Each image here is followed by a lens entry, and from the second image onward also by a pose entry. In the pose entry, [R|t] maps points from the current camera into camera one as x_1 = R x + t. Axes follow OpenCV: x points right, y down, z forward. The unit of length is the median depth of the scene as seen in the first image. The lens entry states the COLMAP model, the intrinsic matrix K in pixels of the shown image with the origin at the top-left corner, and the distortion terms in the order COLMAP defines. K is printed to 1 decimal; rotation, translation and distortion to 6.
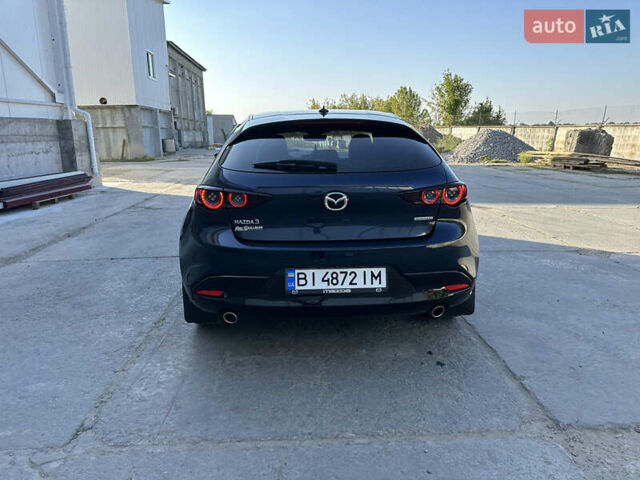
lens RADIAL K [[506.7, 0, 353.7], [0, 506.7, 242.1], [0, 0, 1]] dist [0.119644, -0.203631]
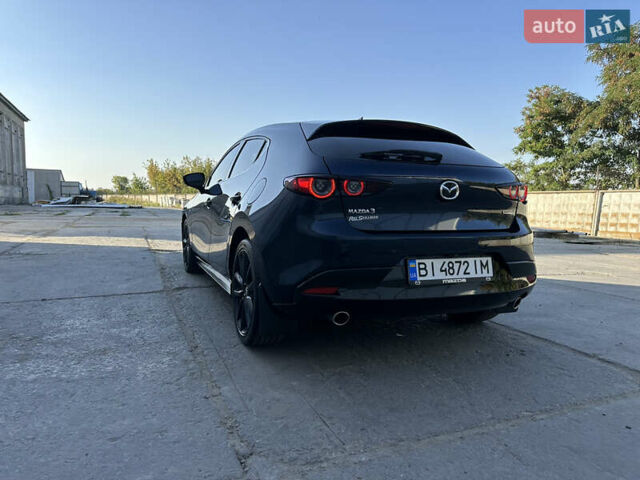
lens RADIAL K [[490.2, 0, 354.6], [0, 490.2, 248.3], [0, 0, 1]] dist [0.076796, -0.114220]
pose [[0.922377, -0.009017, 0.386185, -0.571172], [0.060910, 0.990616, -0.122350, 0.137335], [-0.381458, 0.136375, 0.914271, 0.193301]]
